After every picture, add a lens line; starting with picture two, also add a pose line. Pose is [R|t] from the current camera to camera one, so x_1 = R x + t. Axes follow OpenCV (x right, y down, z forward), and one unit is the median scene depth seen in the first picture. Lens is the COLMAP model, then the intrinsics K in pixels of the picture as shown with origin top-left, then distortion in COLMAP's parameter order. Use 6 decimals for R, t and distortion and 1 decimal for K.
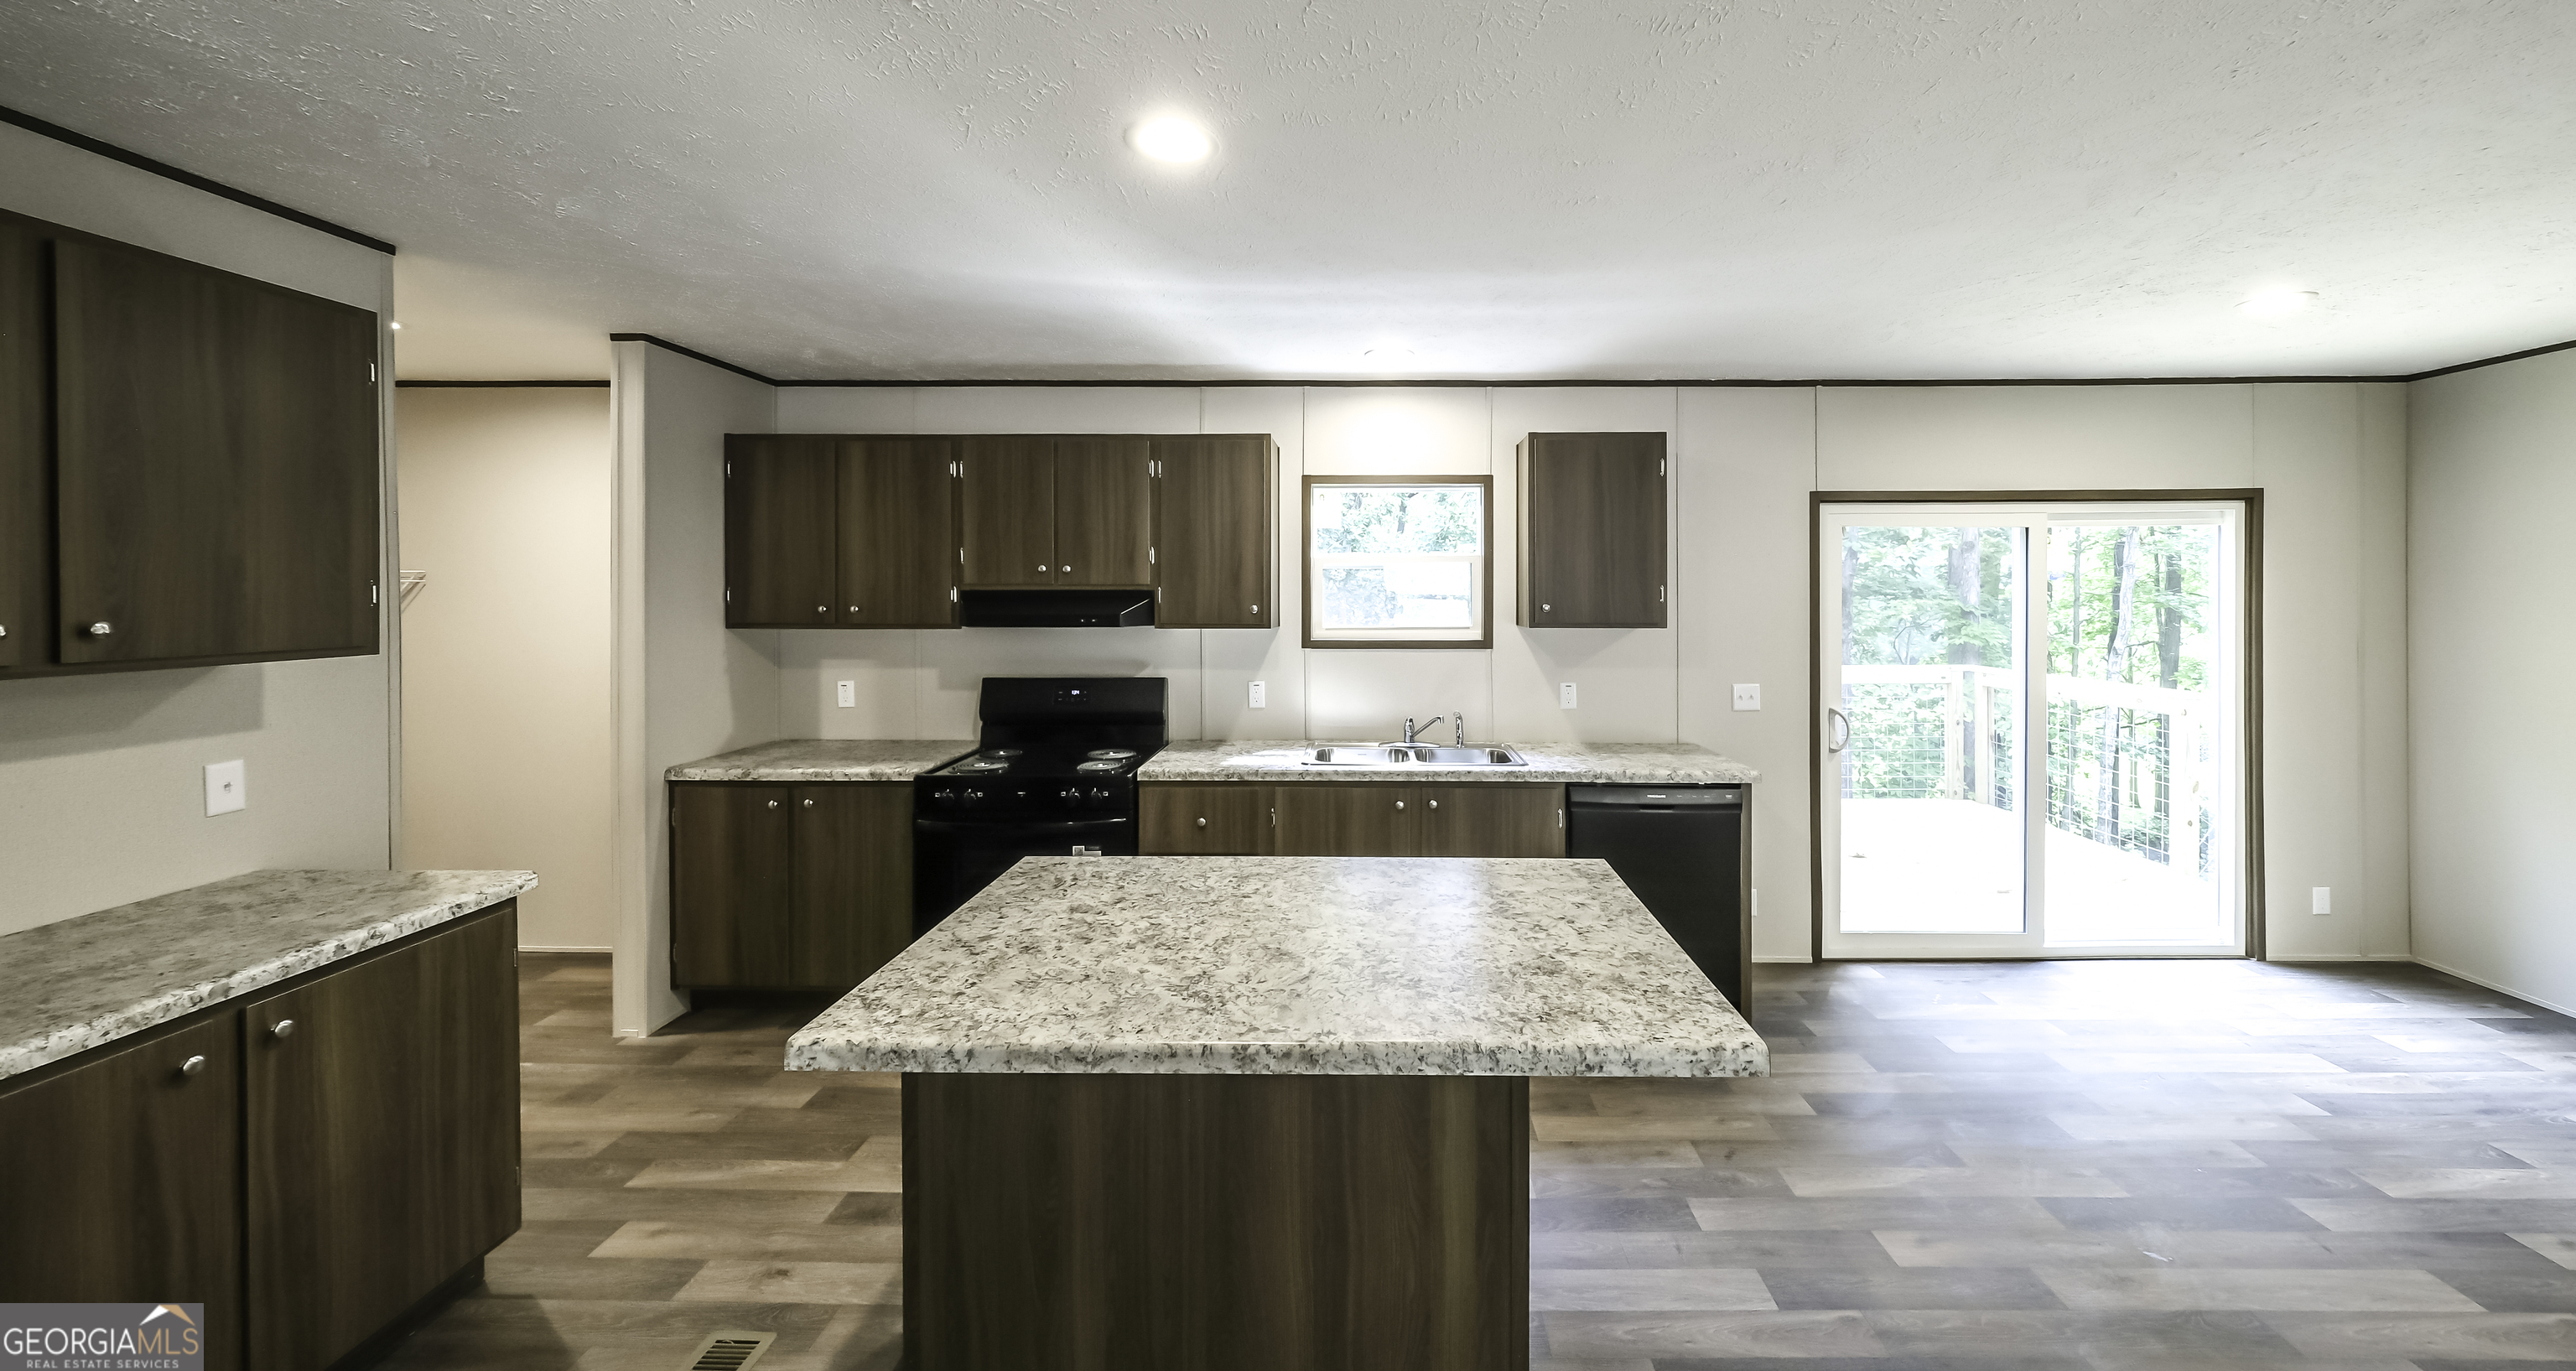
lens RADIAL K [[928.6, 0, 1370.3], [0, 928.6, 593.5], [0, 0, 1]] dist [0.000735, -0.000188]
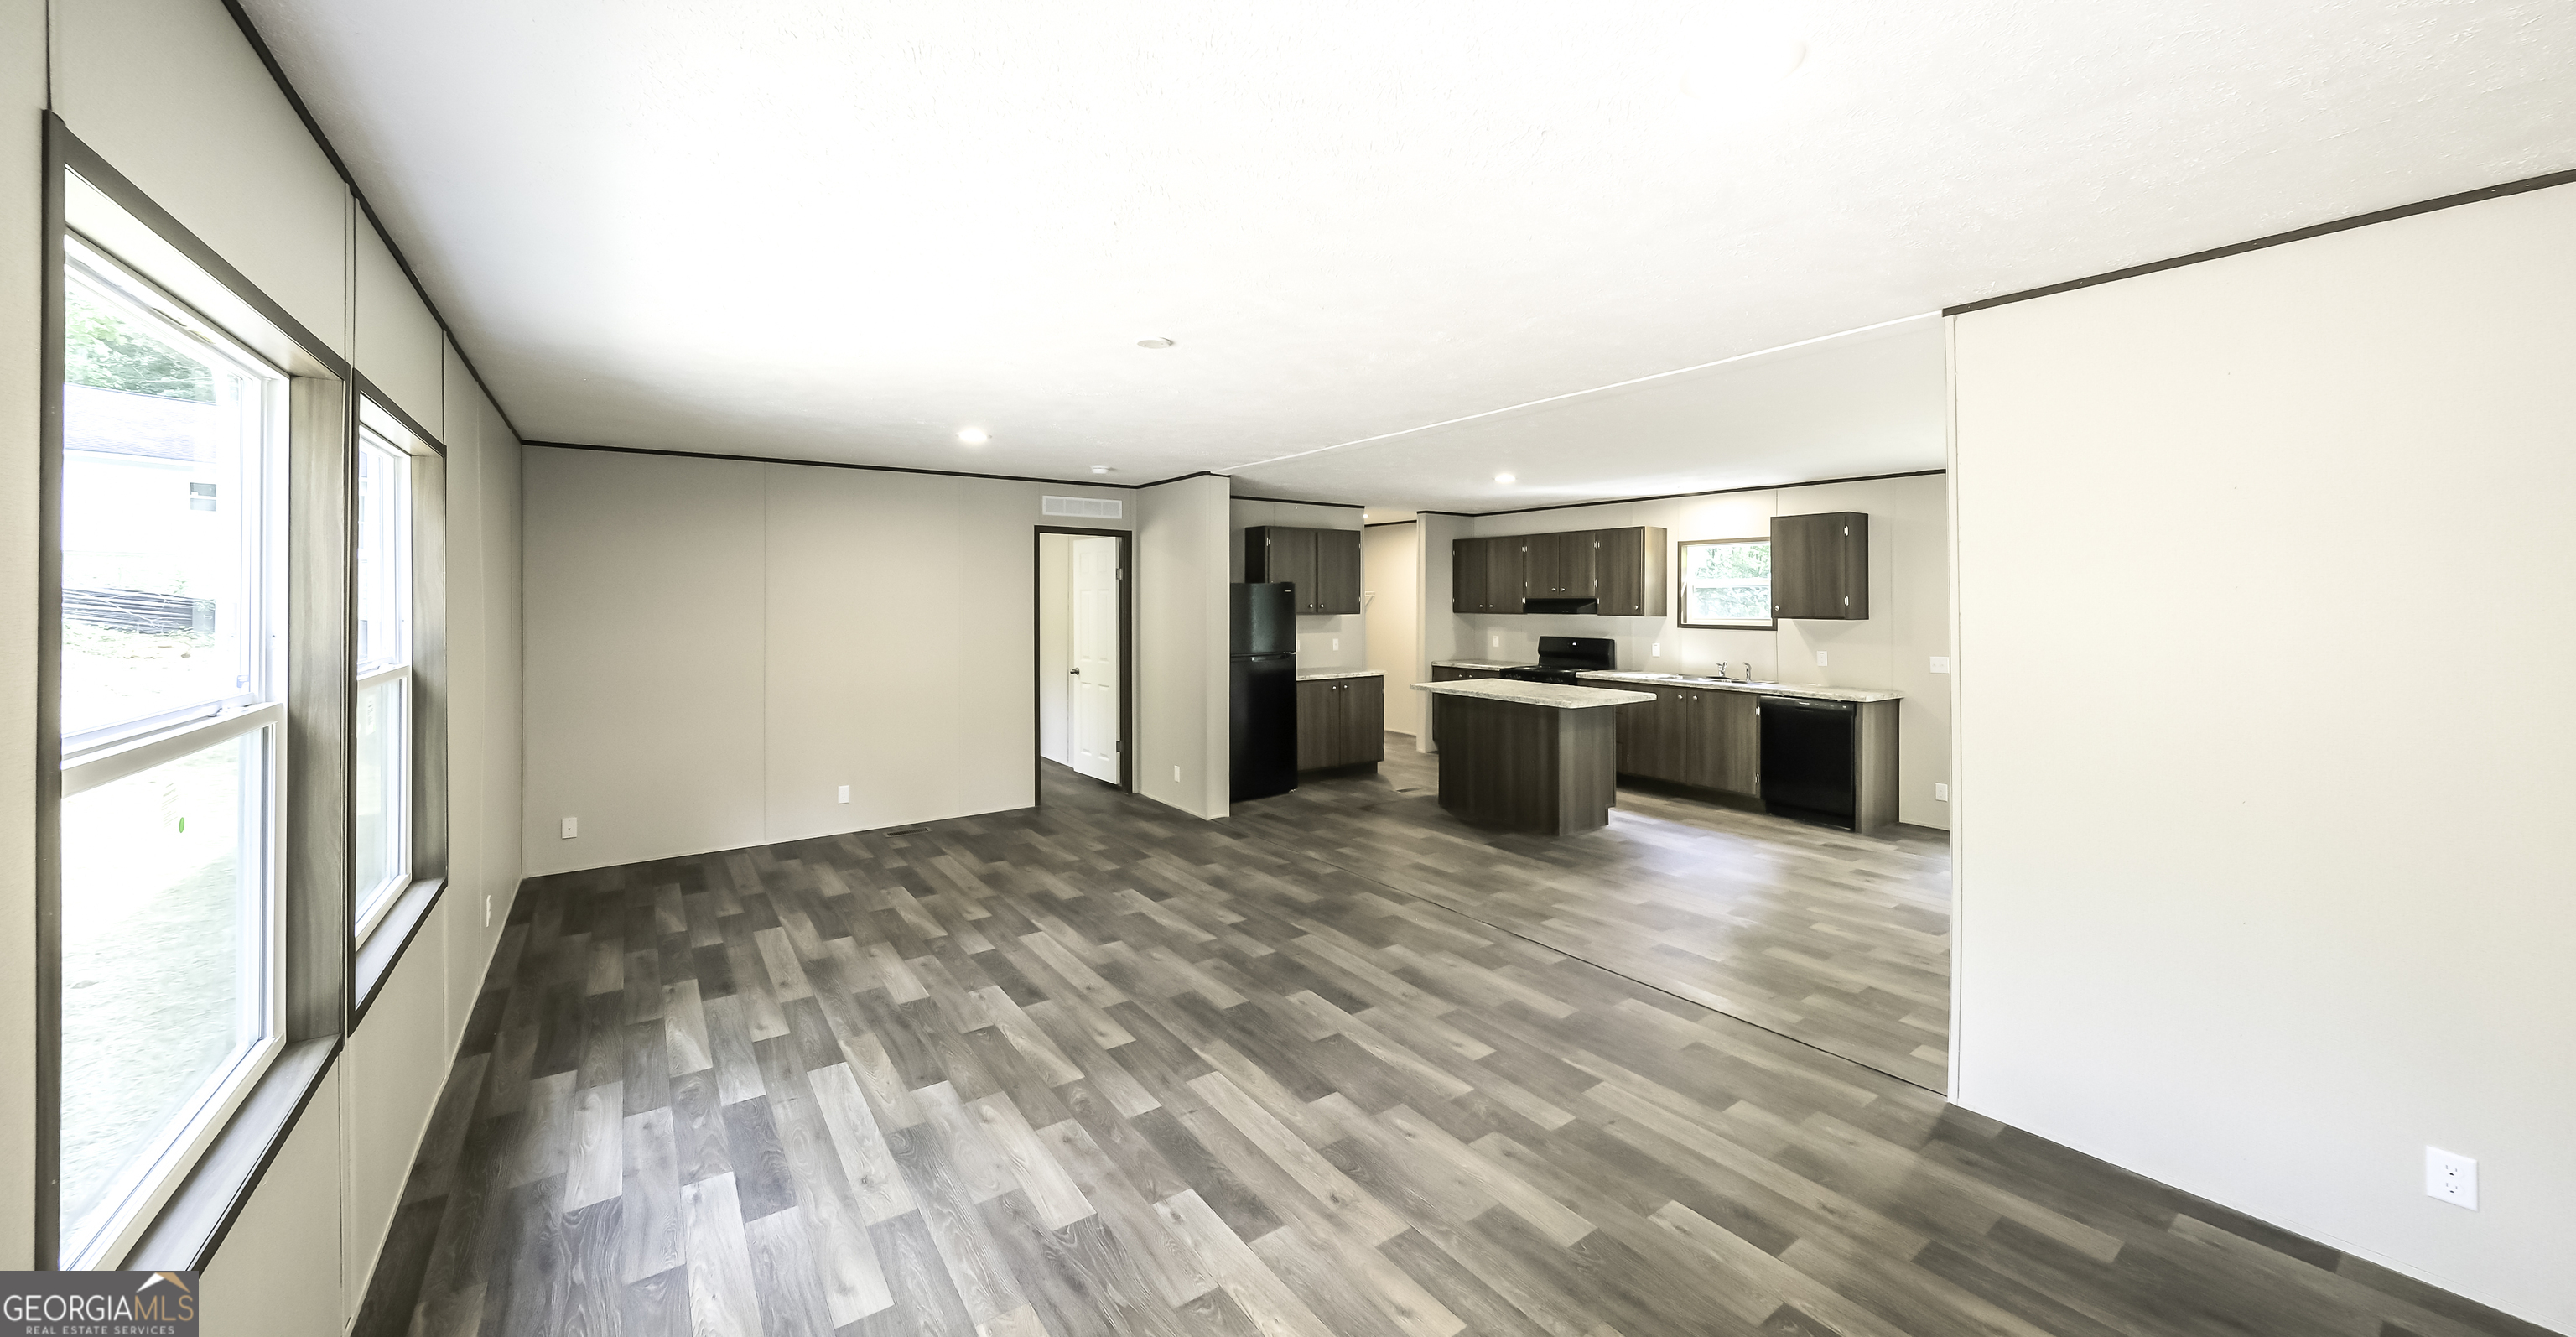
lens RADIAL K [[900.0, 0, 1258.4], [0, 900.0, 606.8], [0, 0, 1]] dist [0.000060, -0.000159]
pose [[0.581694, 0.008235, -0.813366, 1.102794], [-0.003141, 0.999964, 0.007878, 0.001880], [0.813401, -0.002028, 0.581699, -0.976883]]
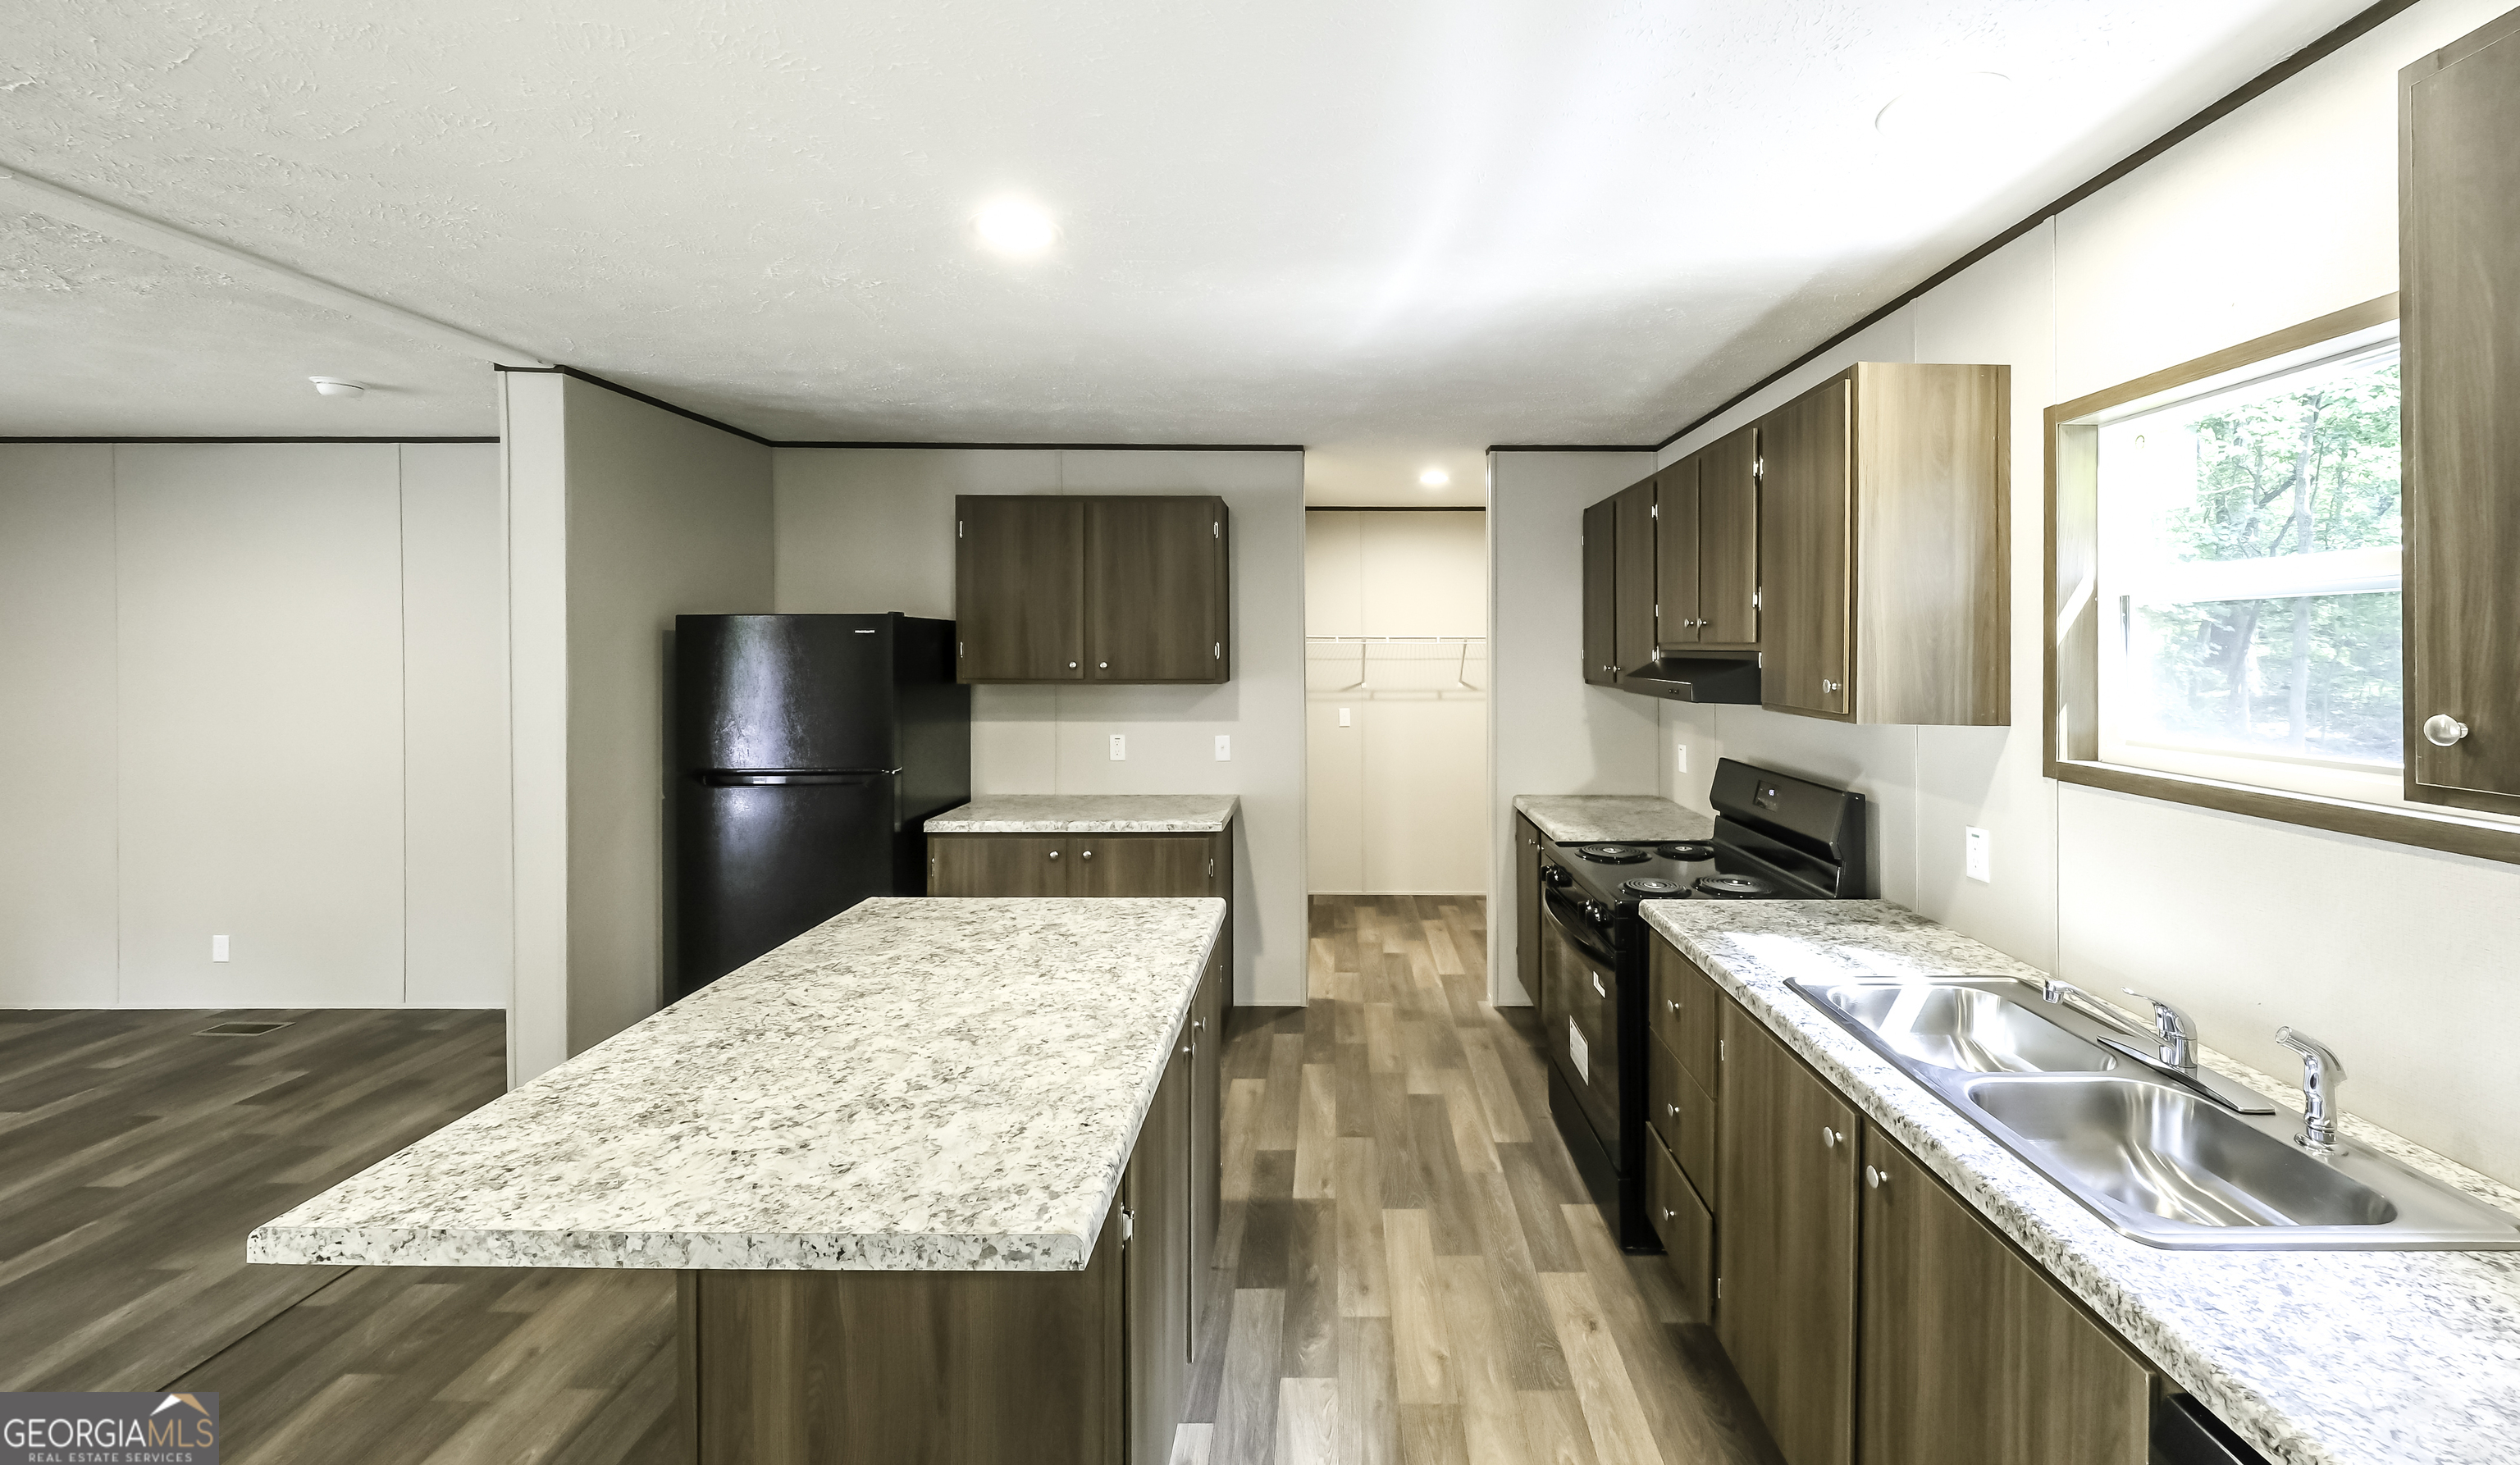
lens RADIAL K [[961.0, 0, 1337.3], [0, 961.0, 644.7], [0, 0, 1]] dist [-0.007472, -0.000015]
pose [[-0.000312, -0.001627, -0.999999, 0.461959], [-0.007050, 0.999974, -0.001625, -0.005642], [0.999975, 0.007049, -0.000323, 0.713743]]
